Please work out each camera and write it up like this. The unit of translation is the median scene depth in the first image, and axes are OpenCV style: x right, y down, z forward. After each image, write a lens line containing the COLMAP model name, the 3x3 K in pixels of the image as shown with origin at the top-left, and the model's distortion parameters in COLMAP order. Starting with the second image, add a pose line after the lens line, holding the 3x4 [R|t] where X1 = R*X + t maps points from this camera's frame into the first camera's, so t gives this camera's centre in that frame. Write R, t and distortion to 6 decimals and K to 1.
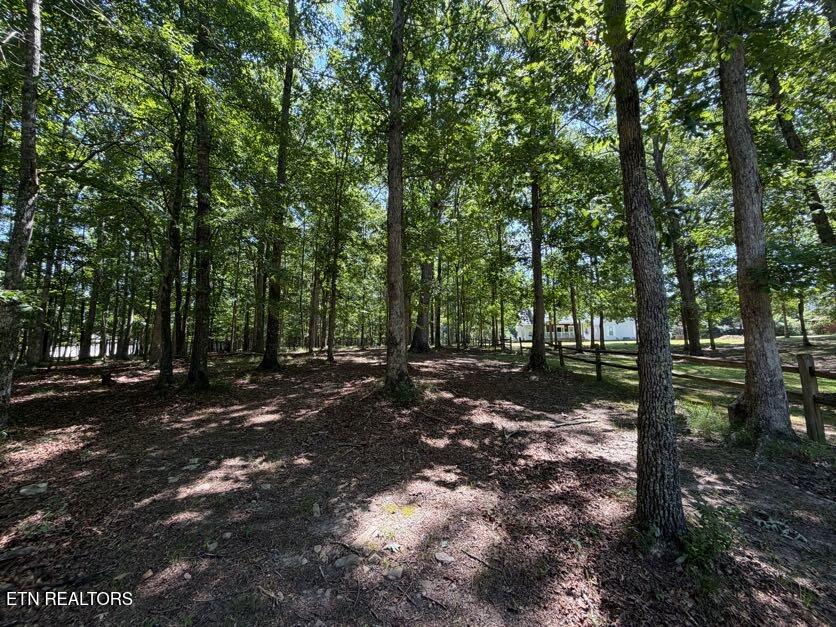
lens RADIAL K [[332.0, 0, 415.4], [0, 332.0, 313.2], [0, 0, 1]] dist [0.001597, 0.000062]
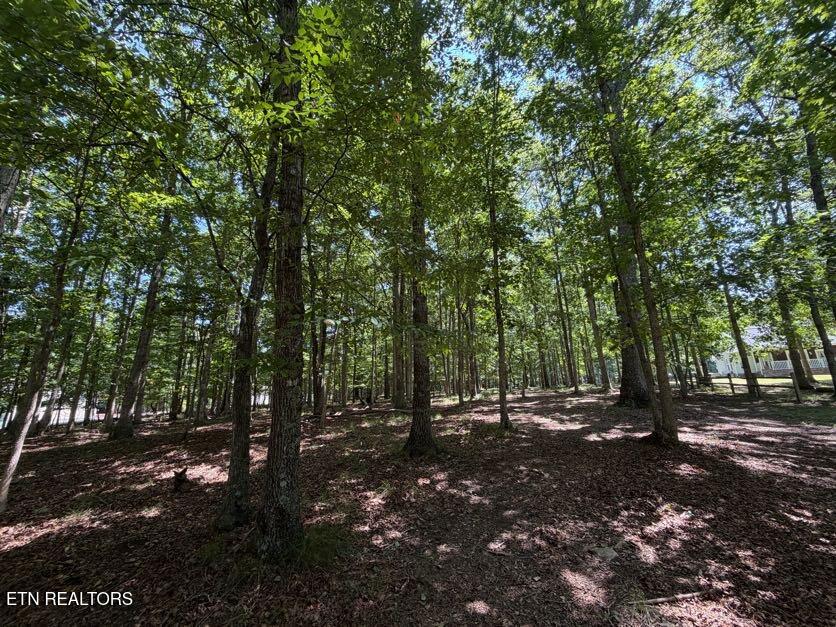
lens RADIAL K [[332.0, 0, 415.4], [0, 332.0, 313.2], [0, 0, 1]] dist [0.001597, 0.000062]
pose [[0.925408, -0.107163, -0.363506, -0.255229], [0.062902, 0.989316, -0.131519, 0.011581], [0.373716, 0.098844, 0.922261, 0.533883]]
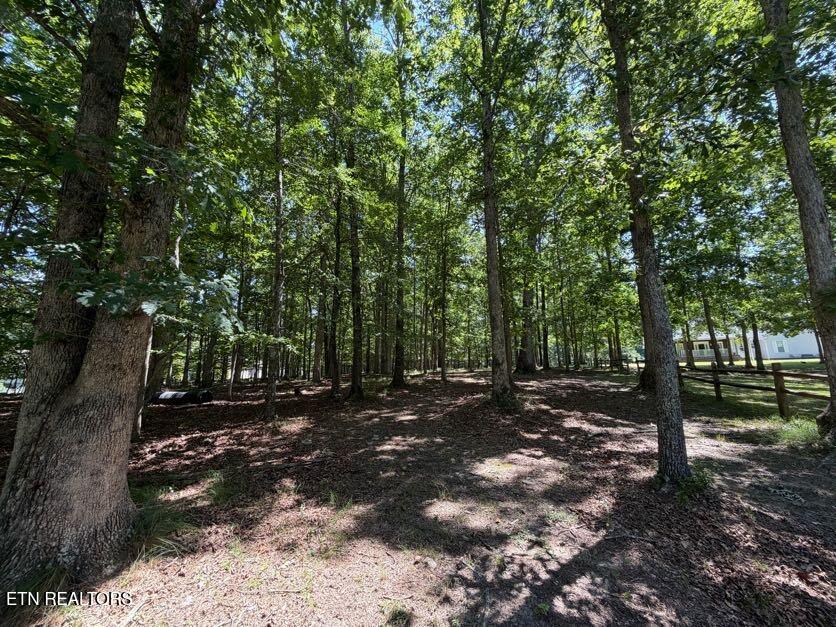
lens RADIAL K [[332.0, 0, 415.4], [0, 332.0, 313.2], [0, 0, 1]] dist [0.001597, 0.000062]
pose [[0.950504, -0.059415, -0.304978, 0.025863], [0.038847, 0.996569, -0.073078, -0.015601], [0.308274, 0.057613, 0.949551, -0.217002]]
